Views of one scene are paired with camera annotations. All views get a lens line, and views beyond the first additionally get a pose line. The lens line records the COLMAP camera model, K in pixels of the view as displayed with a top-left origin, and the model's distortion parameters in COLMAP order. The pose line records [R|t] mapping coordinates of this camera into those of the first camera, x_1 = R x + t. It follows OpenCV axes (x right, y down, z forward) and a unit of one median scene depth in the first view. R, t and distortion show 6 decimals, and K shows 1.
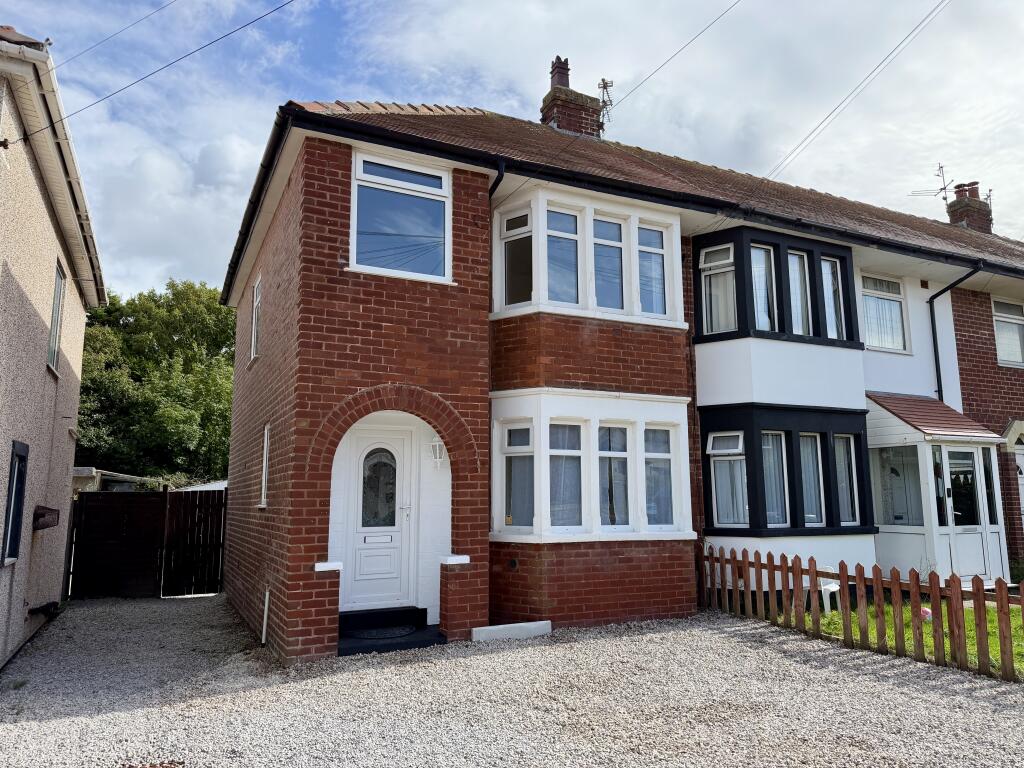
lens RADIAL K [[722.9, 0, 511.8], [0, 722.9, 384.9], [0, 0, 1]] dist [0.001434, 0.001834]
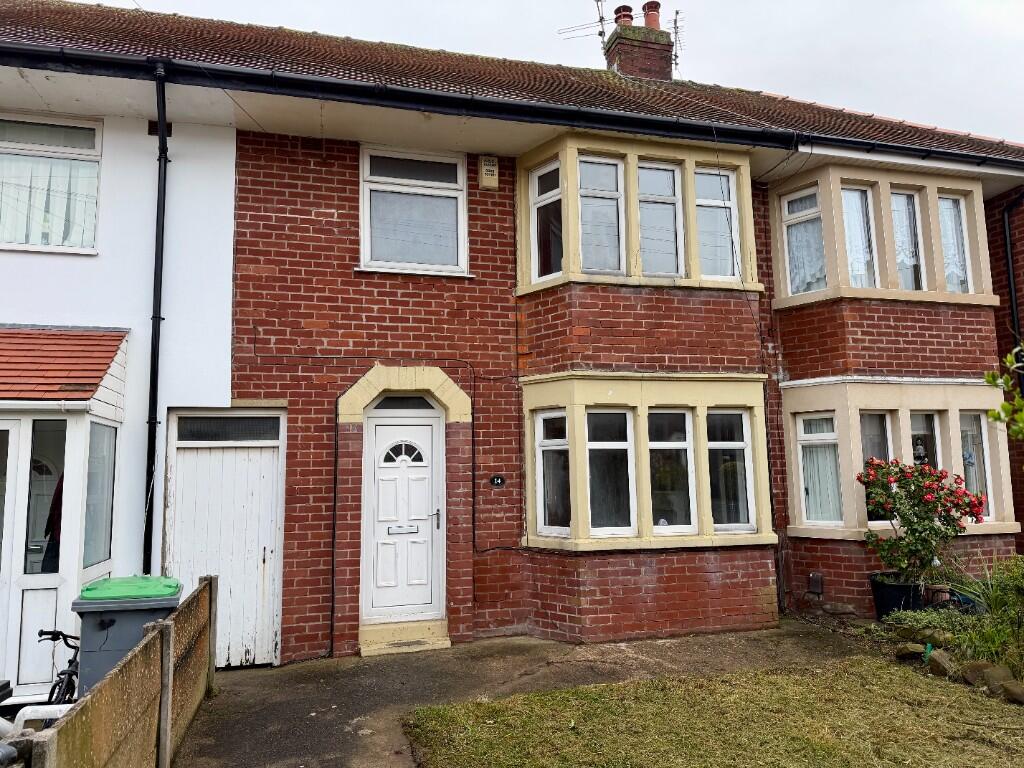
lens RADIAL K [[791.3, 0, 511.7], [0, 791.3, 385.2], [0, 0, 1]] dist [-0.004451, -0.003712]
pose [[0.985329, -0.040362, -0.165822, 0.118543], [0.042683, 0.999034, 0.010453, 0.008181], [0.165239, -0.017378, 0.986100, 0.055681]]
